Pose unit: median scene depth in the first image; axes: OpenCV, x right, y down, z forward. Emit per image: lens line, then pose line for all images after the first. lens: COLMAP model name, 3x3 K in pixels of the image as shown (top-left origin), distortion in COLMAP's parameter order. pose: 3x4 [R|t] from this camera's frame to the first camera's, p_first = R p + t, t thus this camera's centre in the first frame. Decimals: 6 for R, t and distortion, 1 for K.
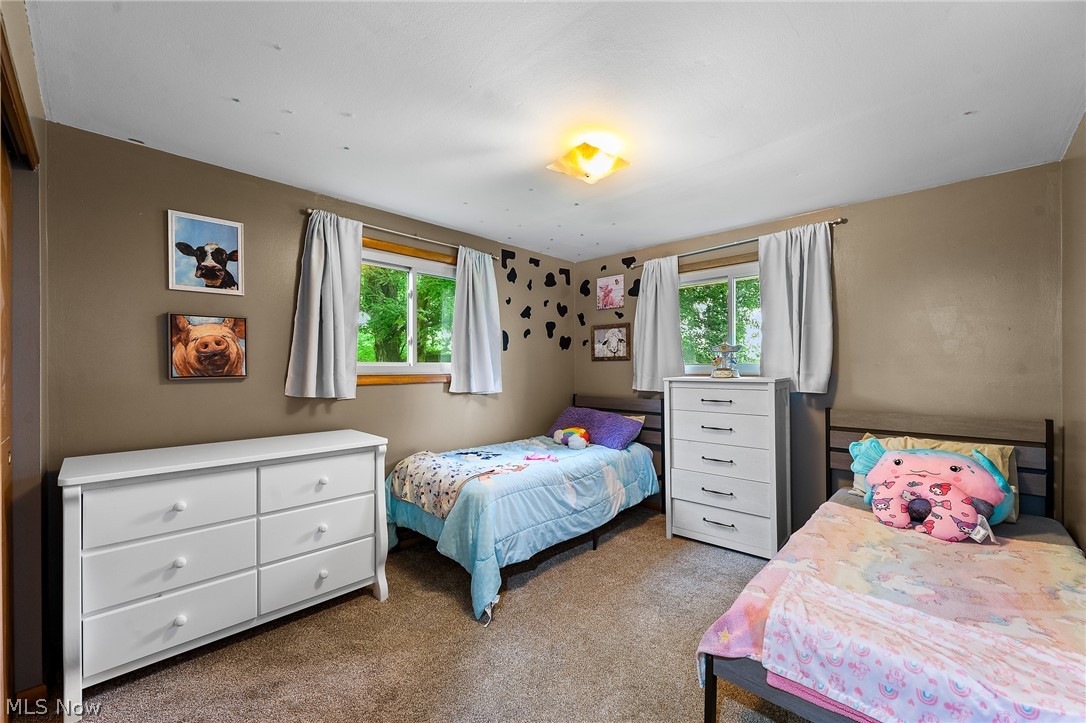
lens RADIAL K [[437.5, 0, 545.4], [0, 437.5, 367.2], [0, 0, 1]] dist [-0.002799, 0.000305]
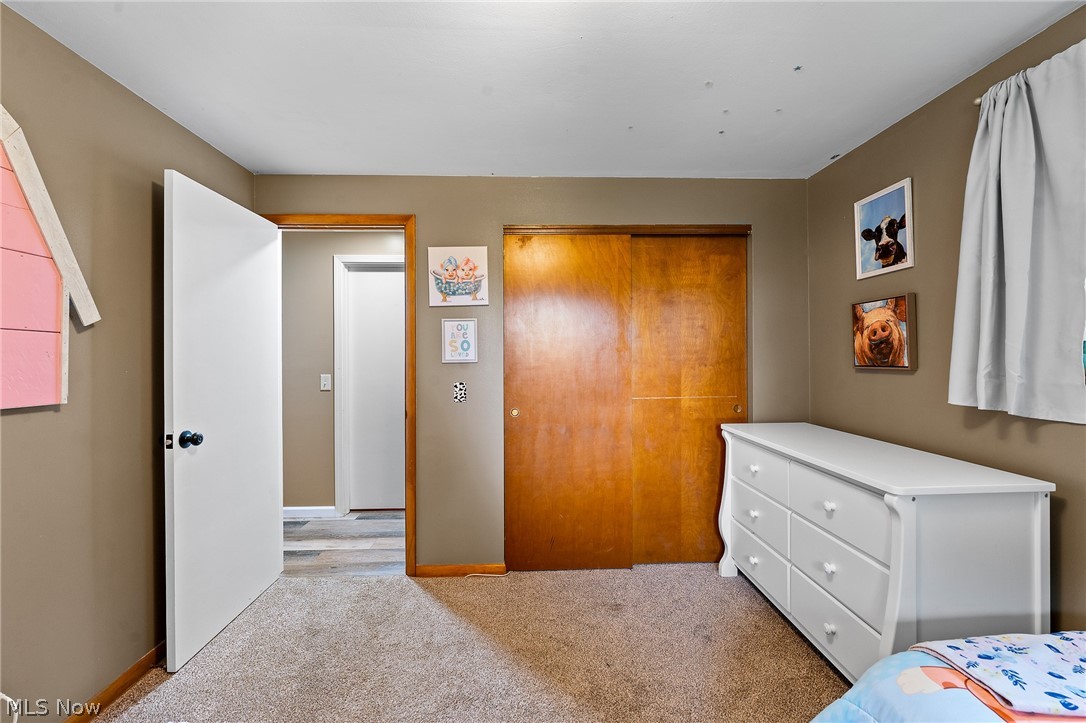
lens RADIAL K [[437.5, 0, 545.2], [0, 437.5, 354.4], [0, 0, 1]] dist [-0.002799, 0.000305]
pose [[-0.691668, -0.001194, -0.722214, 0.367890], [-0.002578, 0.999996, 0.000816, -0.002607], [0.722211, 0.002427, -0.691669, 1.128687]]
